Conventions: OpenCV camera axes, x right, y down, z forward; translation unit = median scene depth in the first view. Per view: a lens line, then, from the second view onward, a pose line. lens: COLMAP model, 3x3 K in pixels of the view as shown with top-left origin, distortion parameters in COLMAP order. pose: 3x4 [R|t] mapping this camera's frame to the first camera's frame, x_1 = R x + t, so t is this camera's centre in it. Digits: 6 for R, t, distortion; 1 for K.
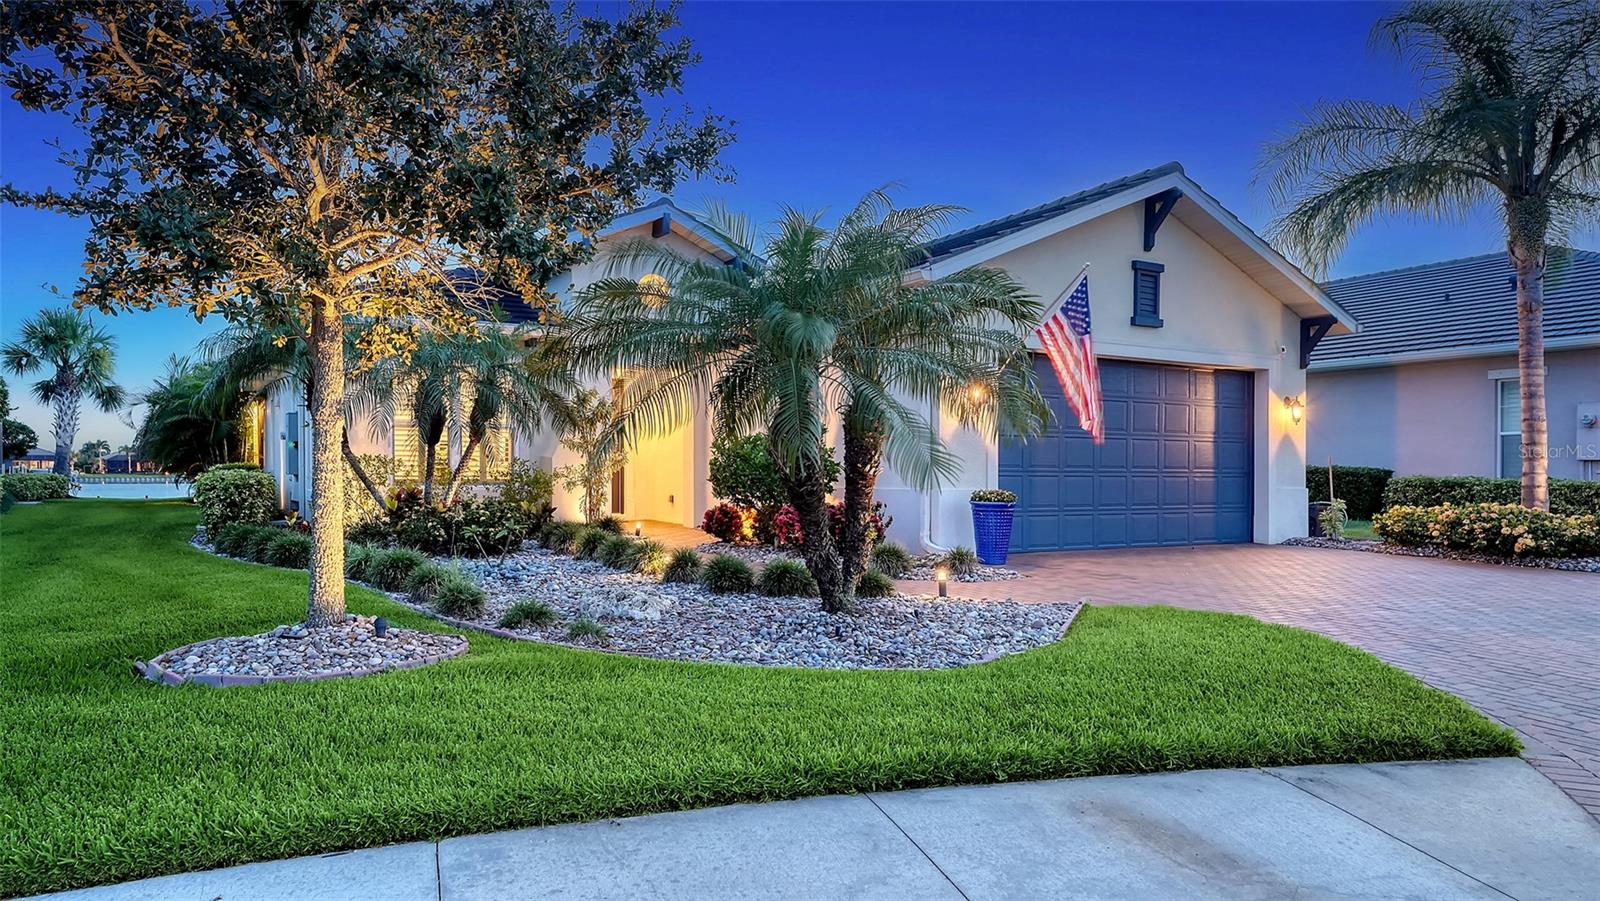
lens RADIAL K [[993.0, 0, 800.7], [0, 993.0, 452.6], [0, 0, 1]] dist [0.007774, 0.000715]
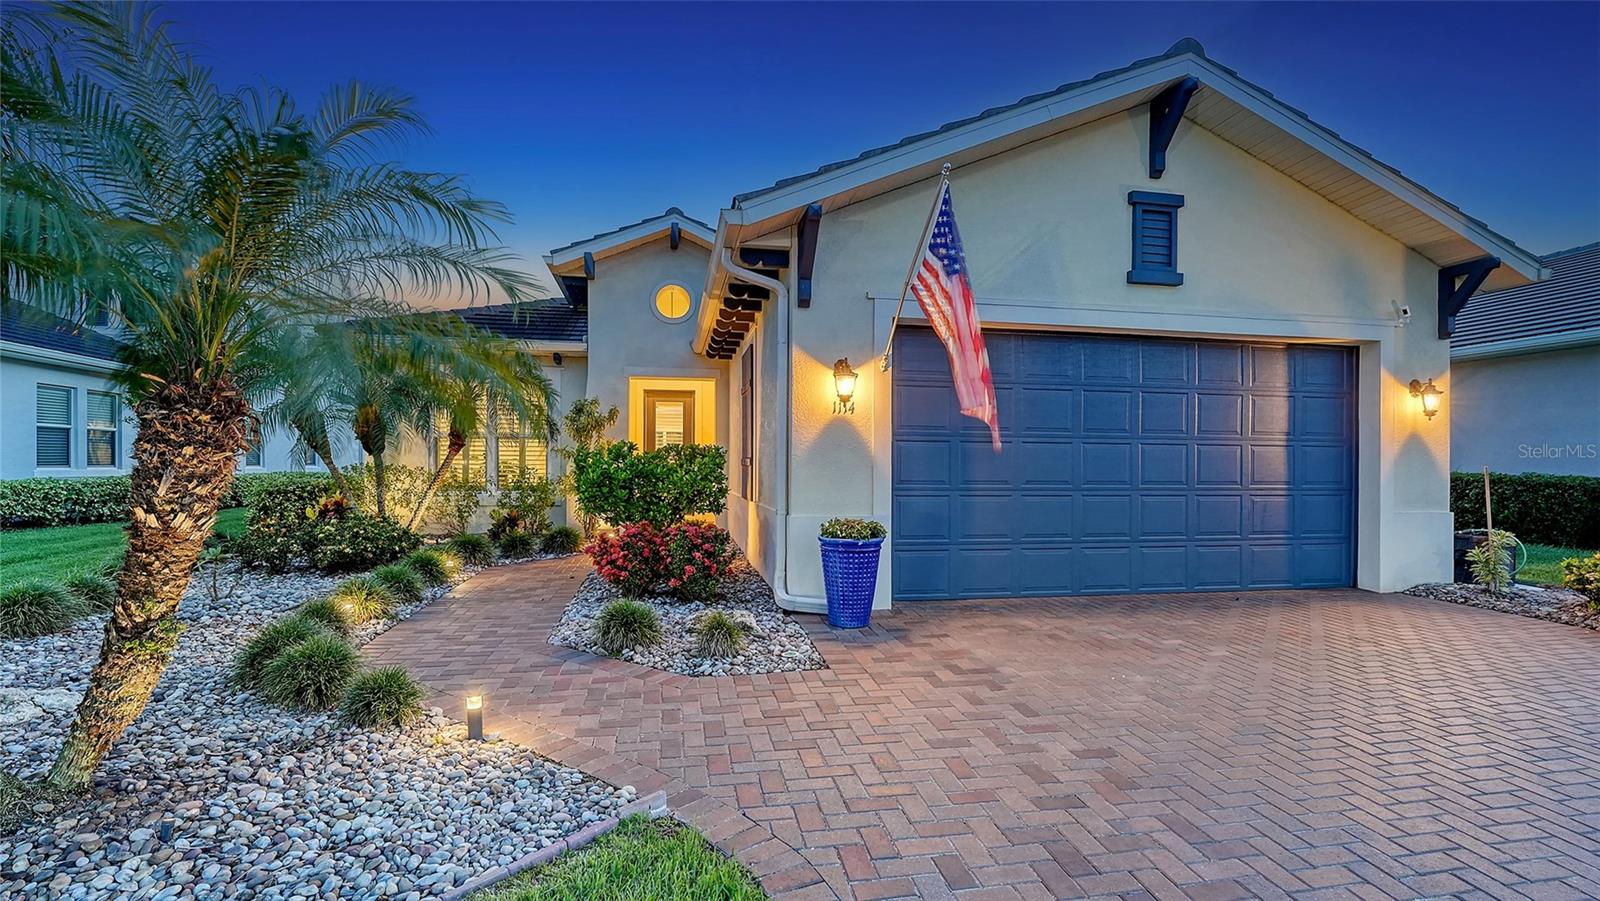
lens RADIAL K [[740.5, 0, 800.5], [0, 740.5, 455.5], [0, 0, 1]] dist [-0.006485, -0.000528]
pose [[0.947141, -0.003680, -0.320797, 0.254985], [0.004717, 0.999986, 0.002456, -0.006779], [0.320783, -0.003840, 0.947145, 0.386098]]
